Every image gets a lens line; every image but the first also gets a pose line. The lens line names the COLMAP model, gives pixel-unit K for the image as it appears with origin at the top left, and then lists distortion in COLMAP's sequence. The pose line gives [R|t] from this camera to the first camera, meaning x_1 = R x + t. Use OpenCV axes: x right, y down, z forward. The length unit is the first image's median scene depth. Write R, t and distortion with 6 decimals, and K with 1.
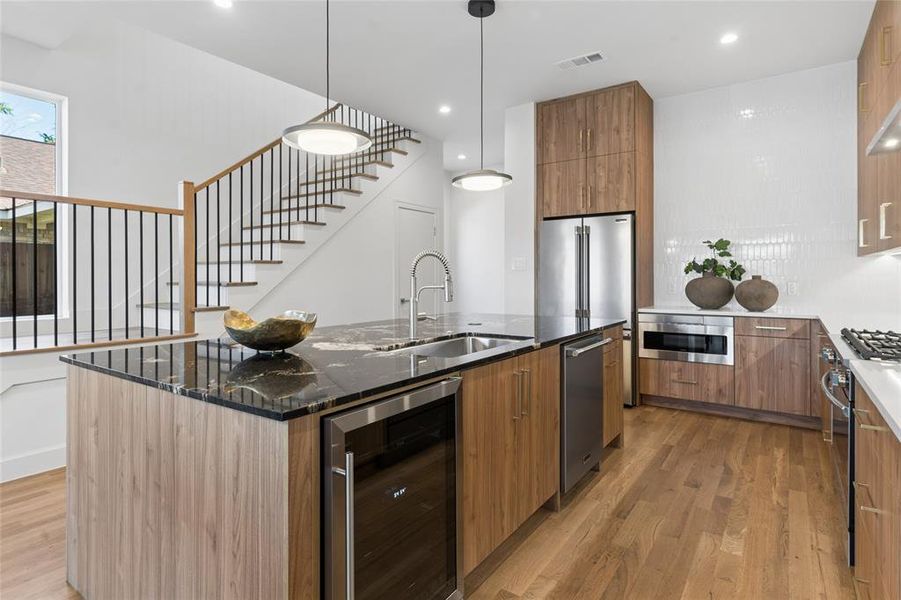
lens RADIAL K [[480.3, 0, 449.9], [0, 480.3, 275.5], [0, 0, 1]] dist [-0.000563, -0.000473]
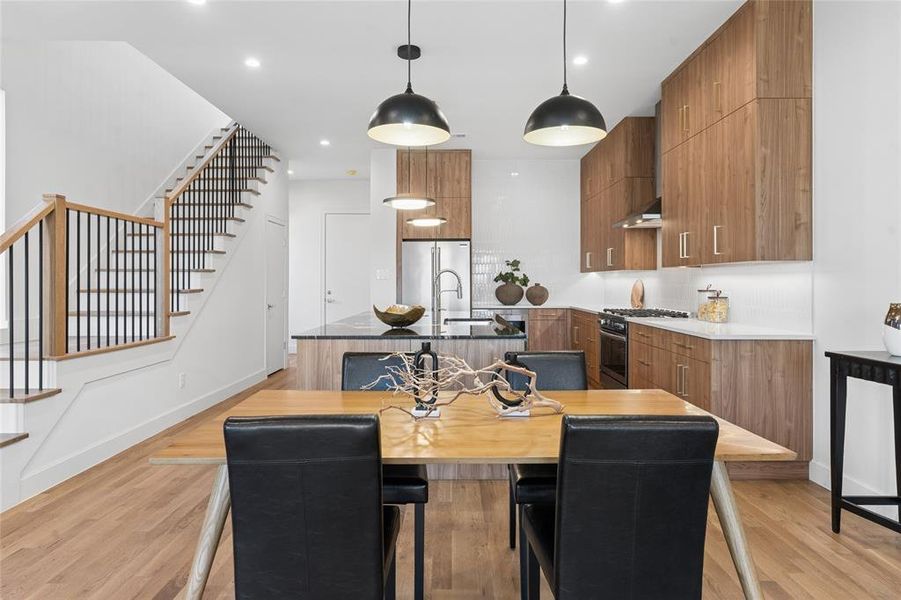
lens RADIAL K [[536.9, 0, 450.8], [0, 536.9, 280.5], [0, 0, 1]] dist [-0.001687, 0.000248]
pose [[0.820266, 0.003297, 0.571973, -0.598989], [-0.001617, 0.999993, -0.003446, -0.002434], [-0.571980, 0.001902, 0.820266, -0.303669]]
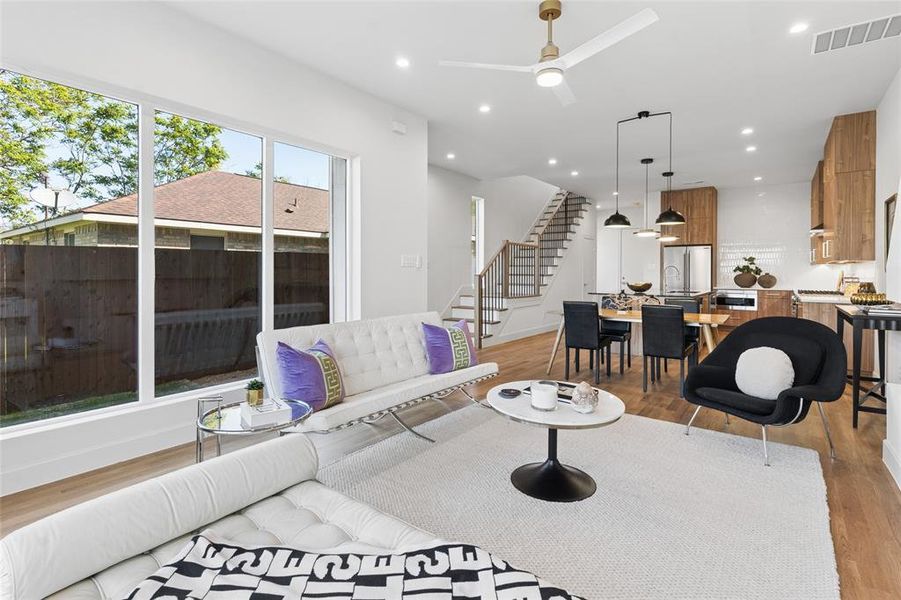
lens RADIAL K [[440.7, 0, 452.6], [0, 440.7, 273.2], [0, 0, 1]] dist [-0.001861, -0.000387]
pose [[0.999529, 0.005637, -0.030167, -0.781724], [-0.005477, 0.999971, 0.005381, -0.001964], [0.030196, -0.005213, 0.999530, -1.123837]]
